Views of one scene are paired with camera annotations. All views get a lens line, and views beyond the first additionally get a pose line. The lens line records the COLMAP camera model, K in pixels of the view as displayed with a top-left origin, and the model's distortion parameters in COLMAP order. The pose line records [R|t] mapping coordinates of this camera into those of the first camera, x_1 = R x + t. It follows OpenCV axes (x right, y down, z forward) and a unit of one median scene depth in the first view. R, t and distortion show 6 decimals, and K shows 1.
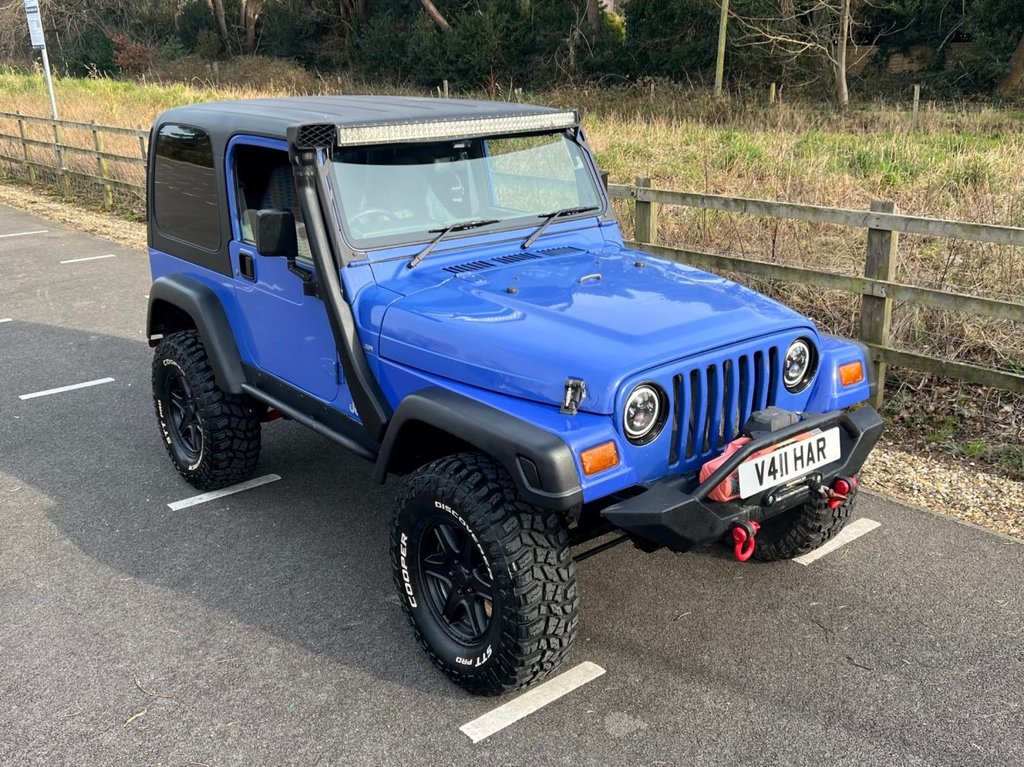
lens RADIAL K [[991.2, 0, 512.0], [0, 991.2, 383.5], [0, 0, 1]] dist [0.141123, -0.278333]
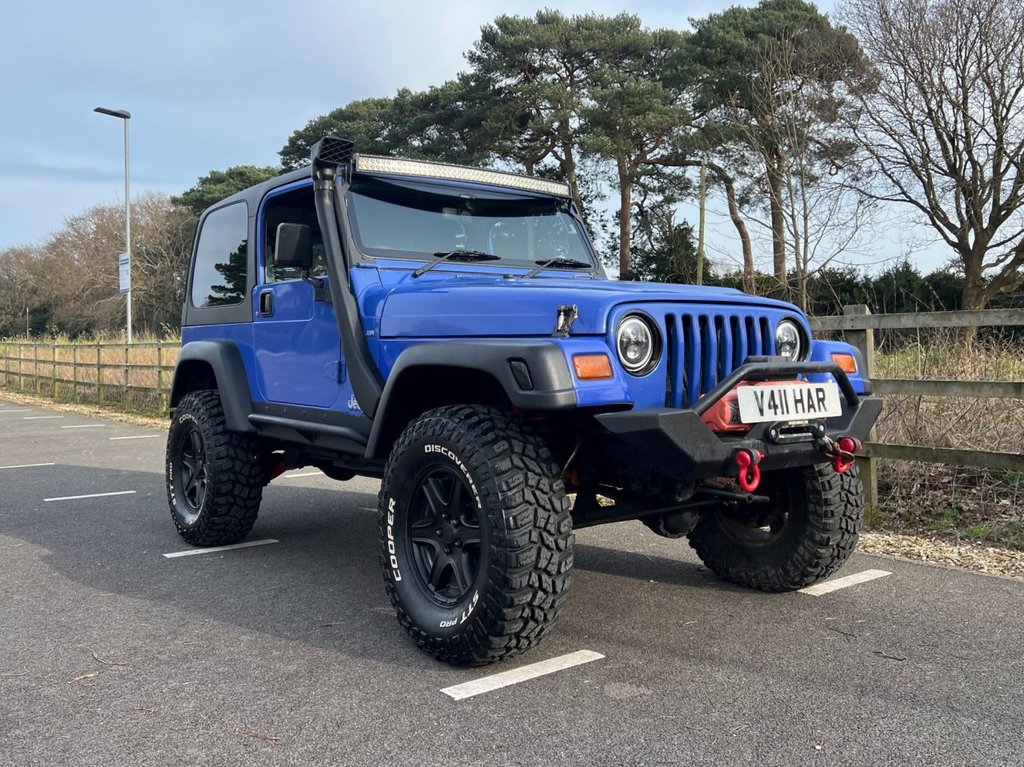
lens RADIAL K [[885.1, 0, 488.8], [0, 885.1, 335.8], [0, 0, 1]] dist [0.069546, -0.068143]
pose [[0.999251, 0.012199, -0.036726, 0.015760], [-0.023756, 0.942531, -0.333274, 0.304098], [0.030550, 0.333896, 0.942115, 0.148775]]
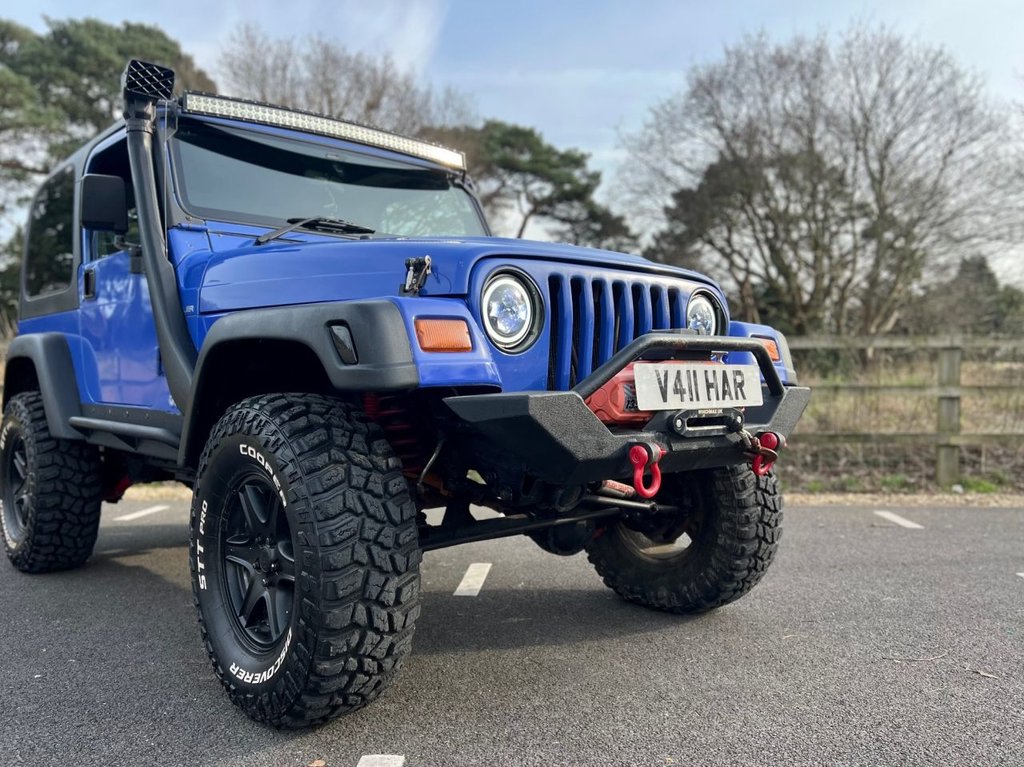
lens RADIAL K [[823.5, 0, 508.2], [0, 823.5, 418.3], [0, 0, 1]] dist [0.092165, -0.104463]
pose [[0.998640, 0.011715, 0.050798, 0.094460], [0.002574, 0.962155, -0.272490, 0.267261], [-0.052068, 0.272250, 0.960817, 0.390085]]
